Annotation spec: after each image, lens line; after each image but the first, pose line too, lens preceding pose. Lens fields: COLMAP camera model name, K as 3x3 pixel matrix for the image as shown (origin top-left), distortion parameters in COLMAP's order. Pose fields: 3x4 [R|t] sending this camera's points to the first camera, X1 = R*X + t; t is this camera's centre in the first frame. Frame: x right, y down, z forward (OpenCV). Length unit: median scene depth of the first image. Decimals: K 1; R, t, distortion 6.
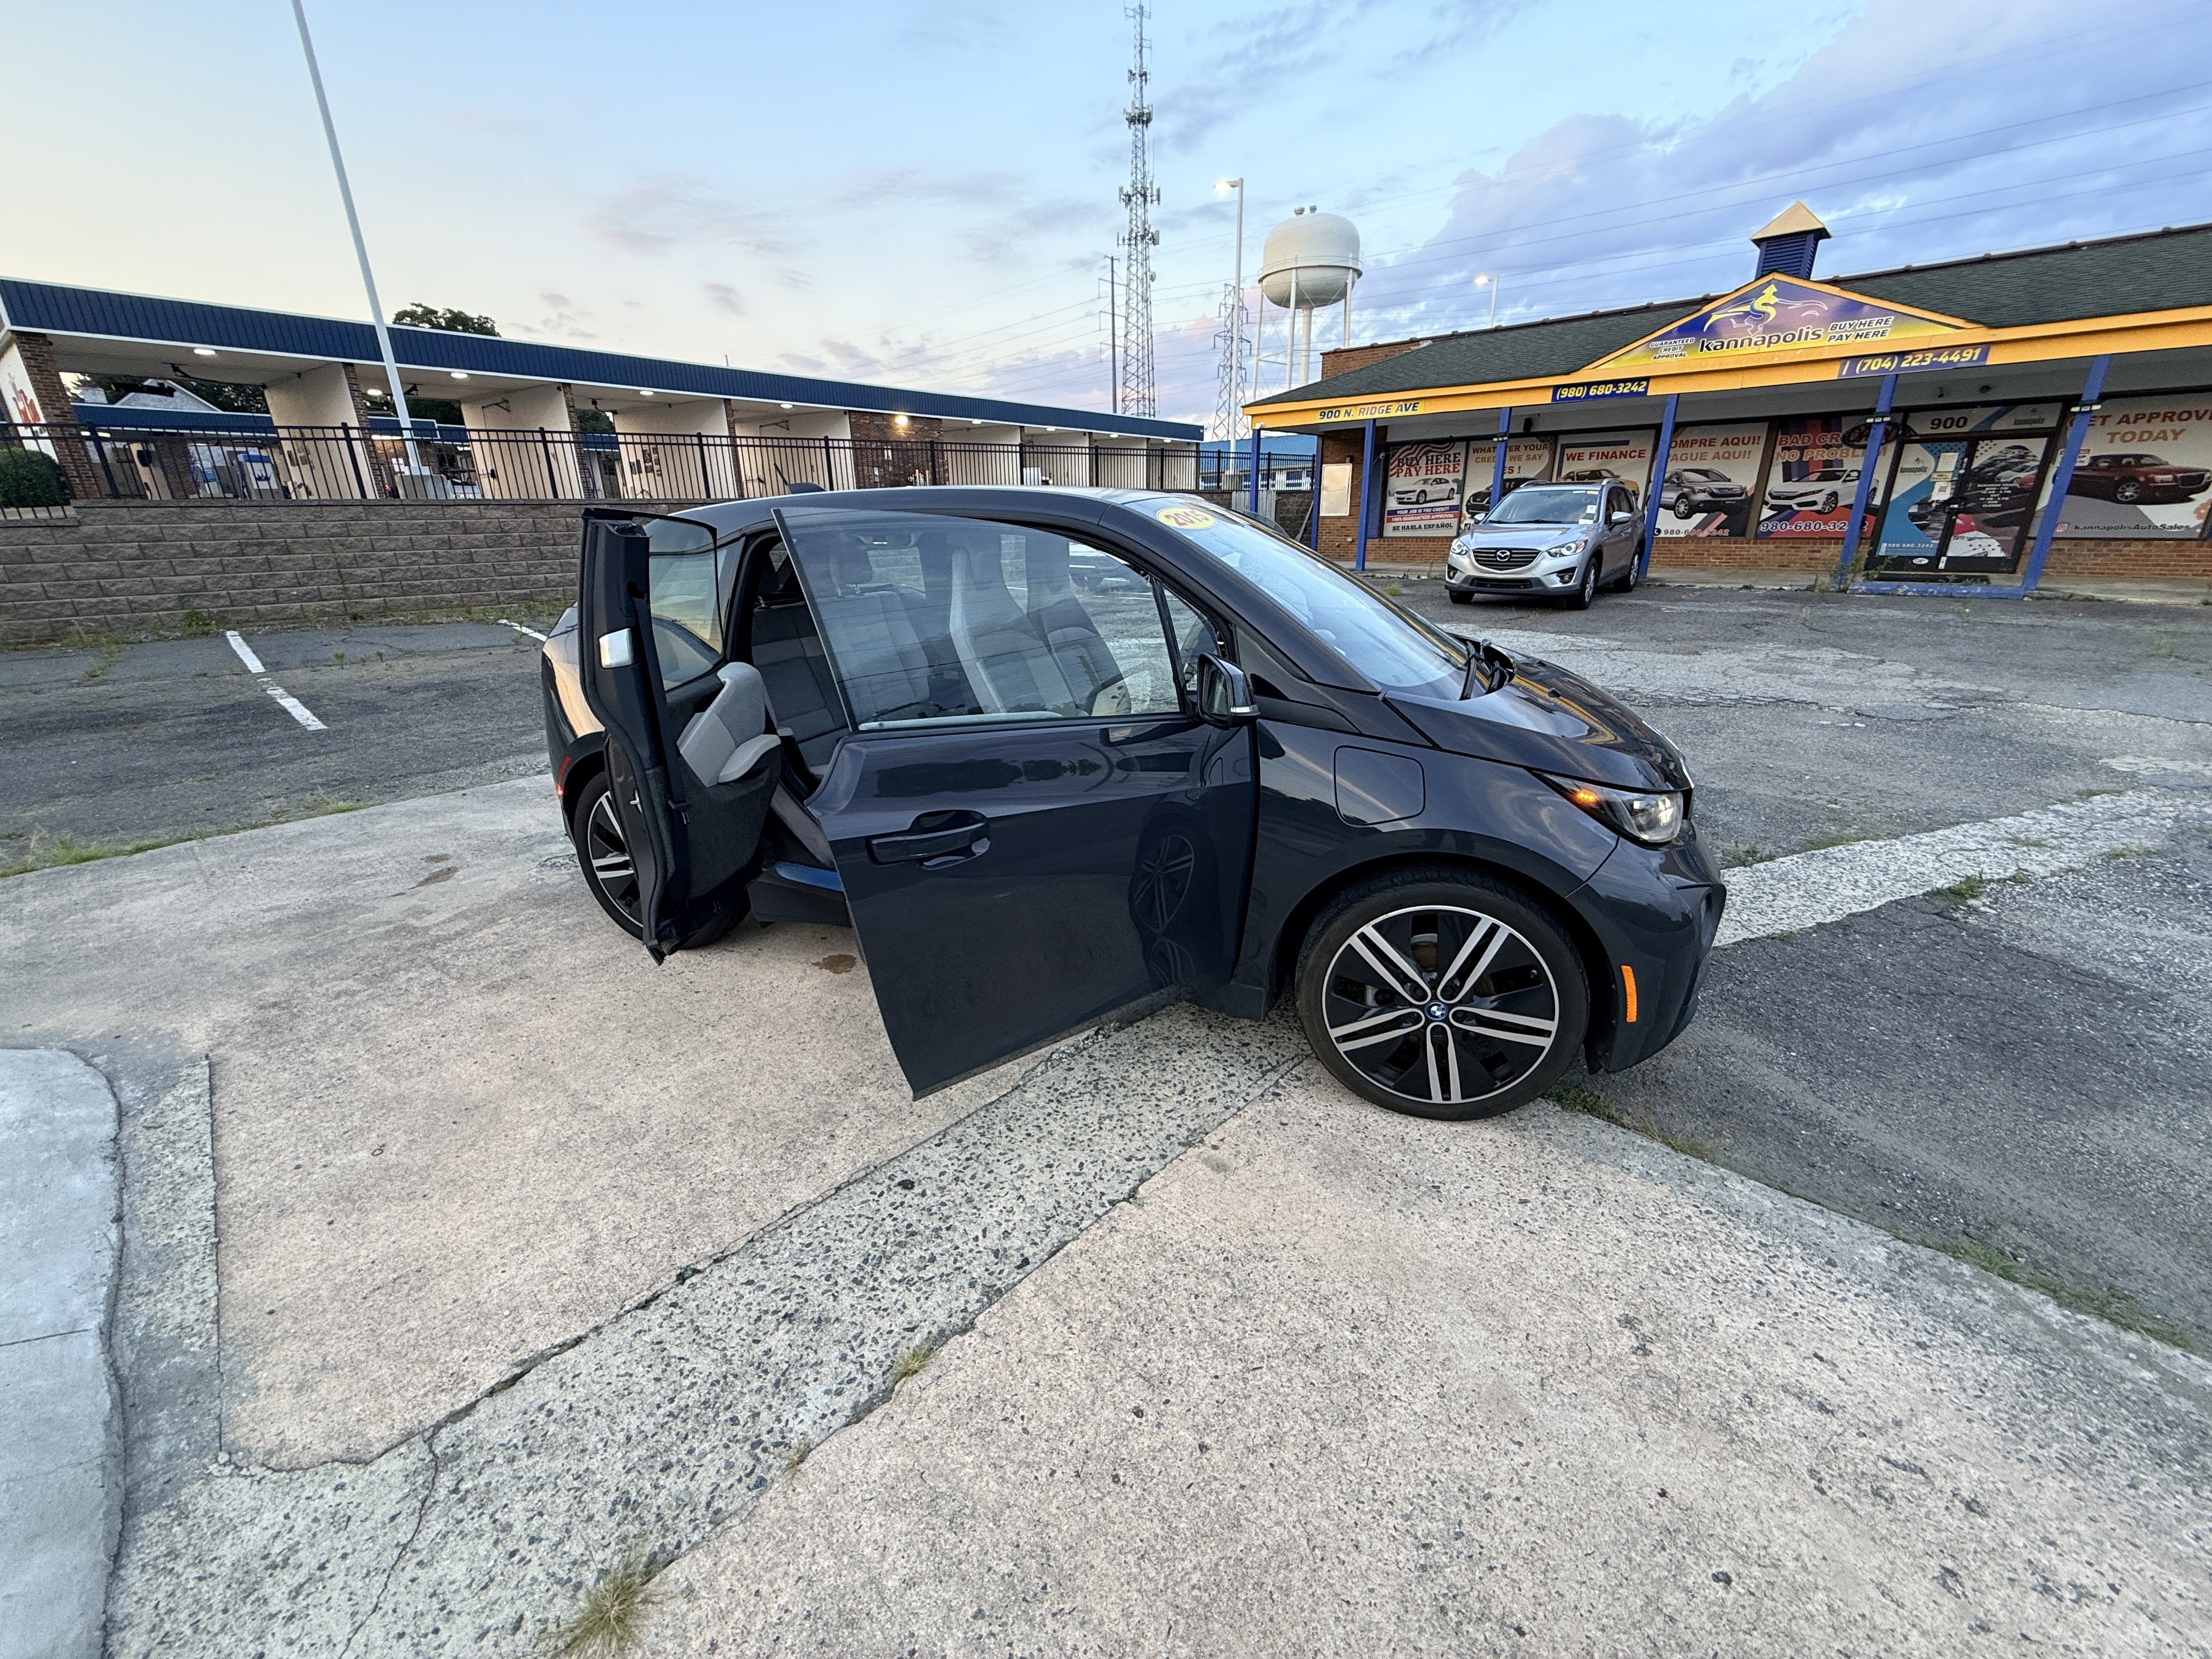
lens RADIAL K [[883.1, 0, 1104.9], [0, 883.1, 822.9], [0, 0, 1]] dist [0.001257, -0.000606]
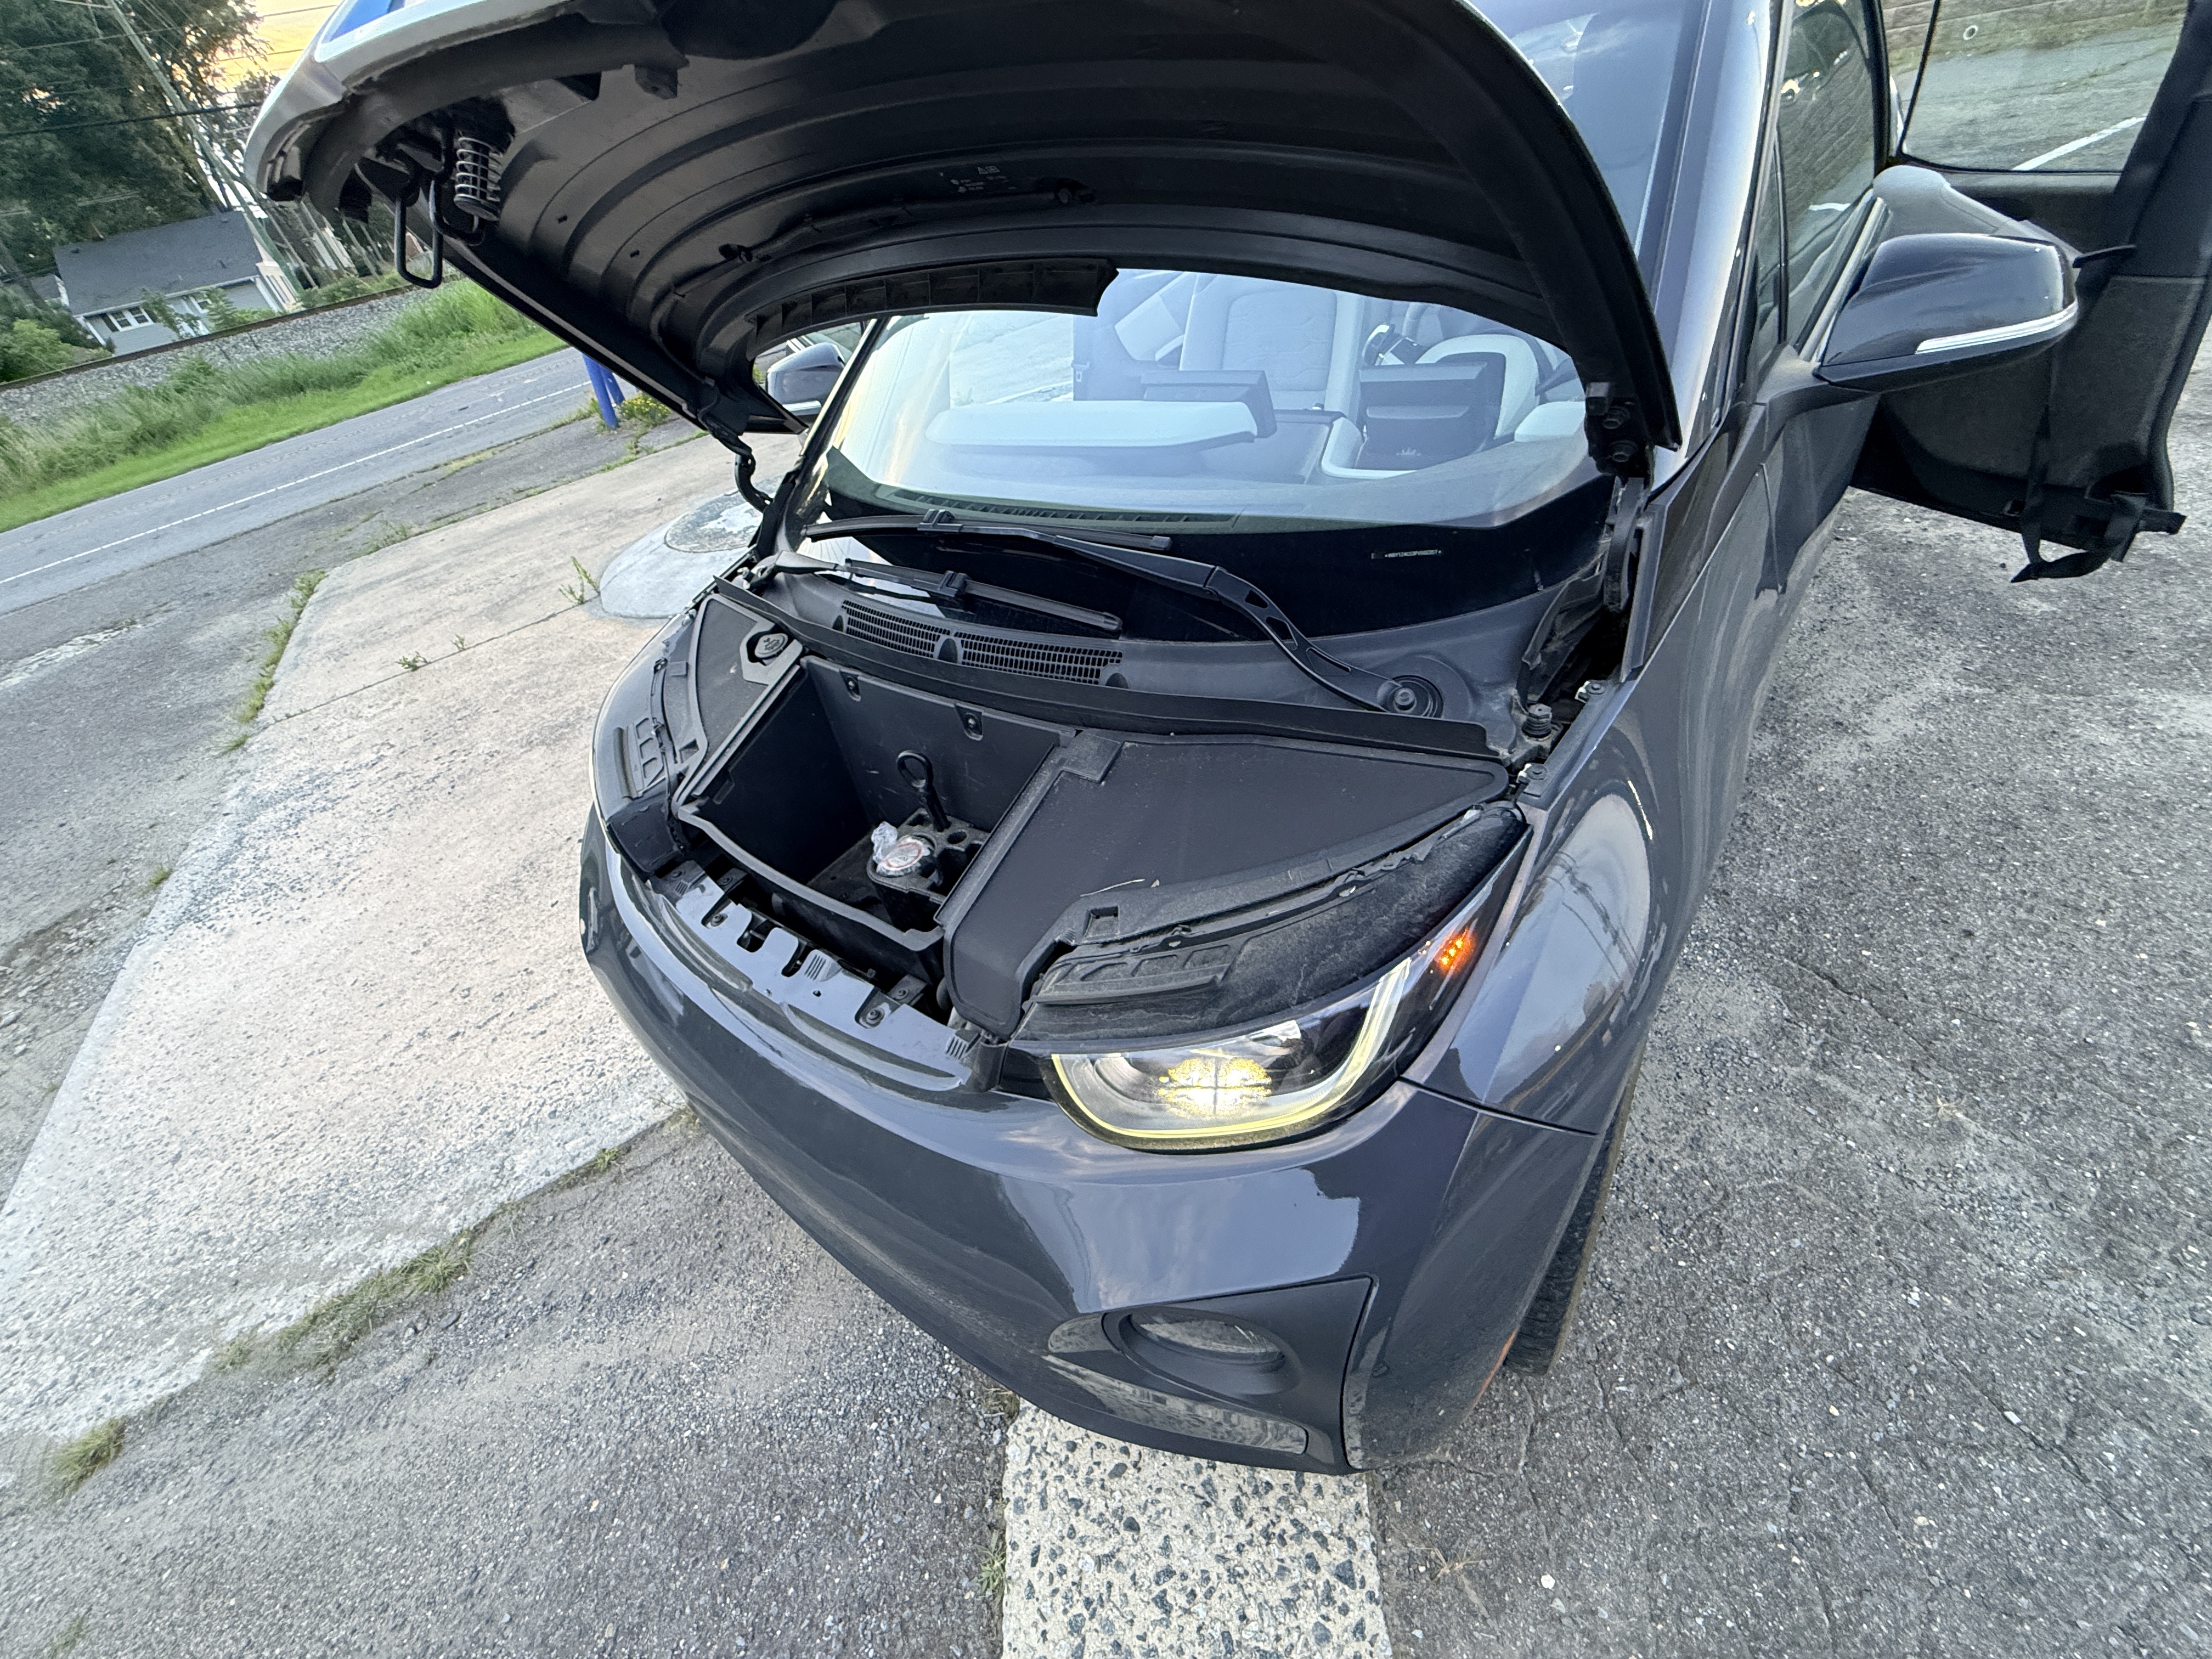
lens RADIAL K [[883.1, 0, 1100.5], [0, 883.1, 830.0], [0, 0, 1]] dist [0.001257, -0.000606]
pose [[-0.271454, 0.650700, -0.709156, 0.479787], [-0.128646, 0.705680, 0.696754, -0.231399], [0.953815, 0.280367, -0.107850, 0.672842]]
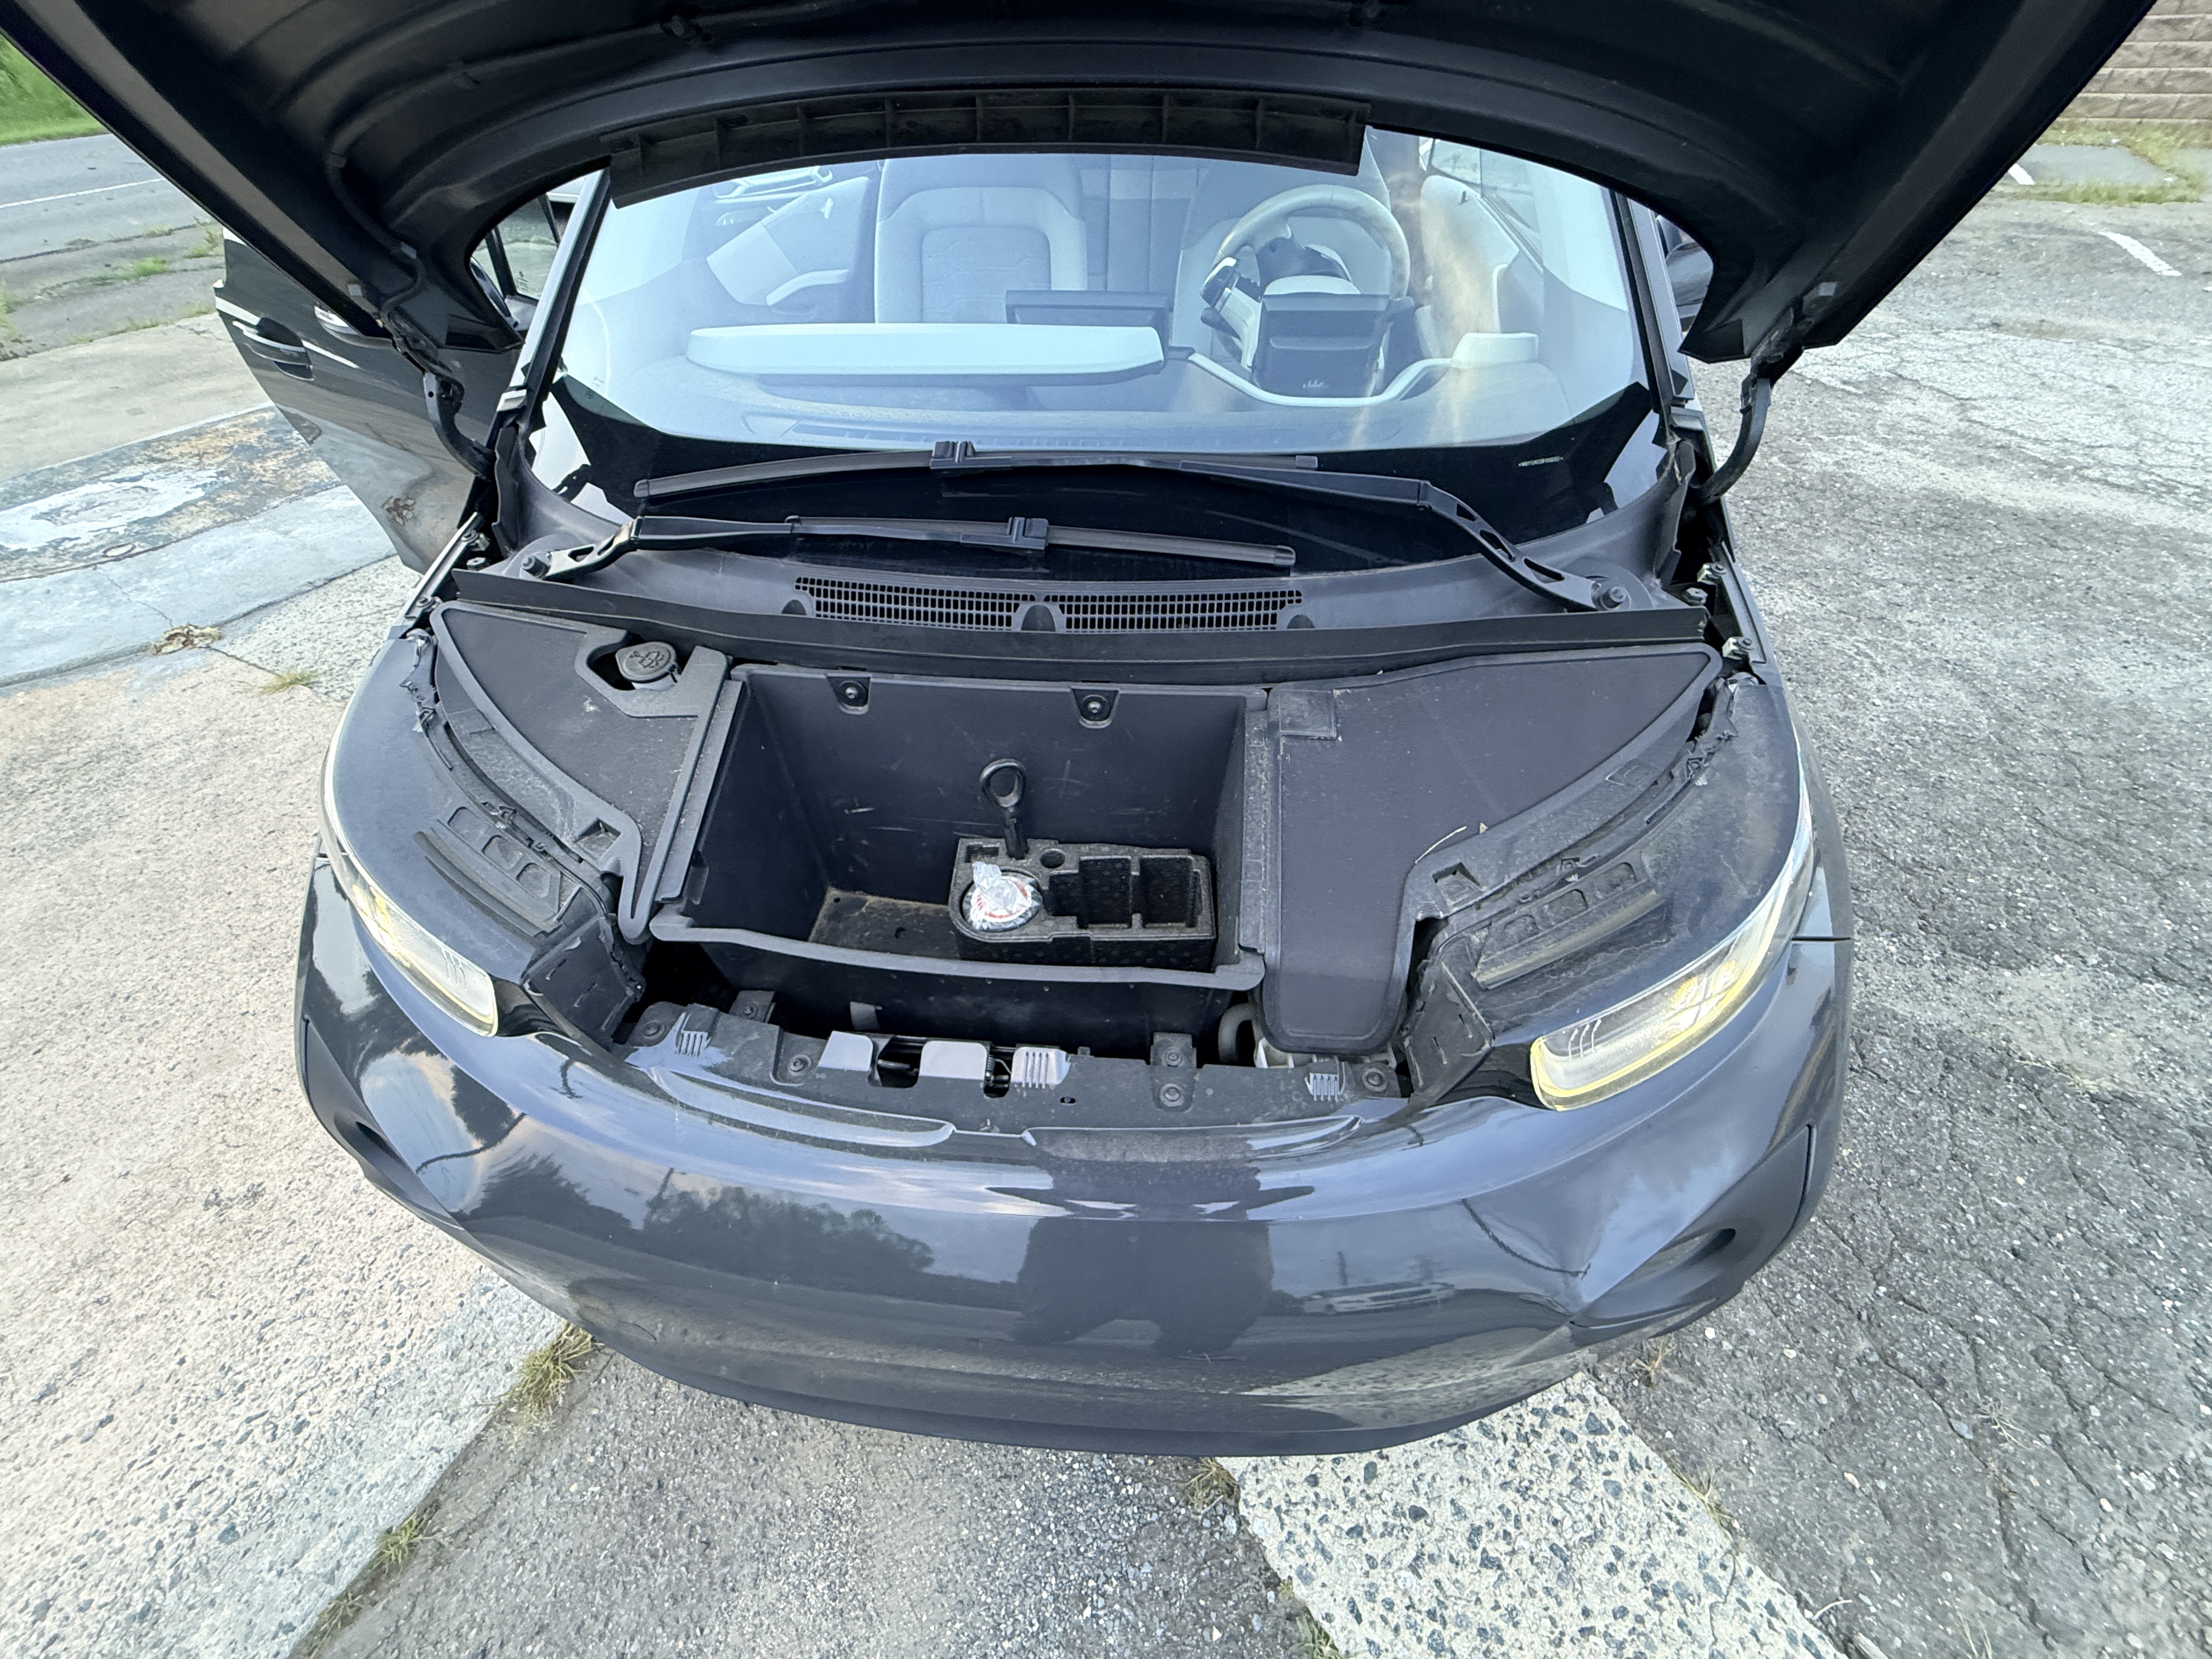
lens RADIAL K [[883.1, 0, 1096.6], [0, 883.1, 831.5], [0, 0, 1]] dist [0.001257, -0.000606]
pose [[0.277795, 0.659113, -0.698857, 0.448537], [-0.299789, 0.750639, 0.588785, -0.168783], [0.912665, 0.045948, 0.406118, 0.522948]]
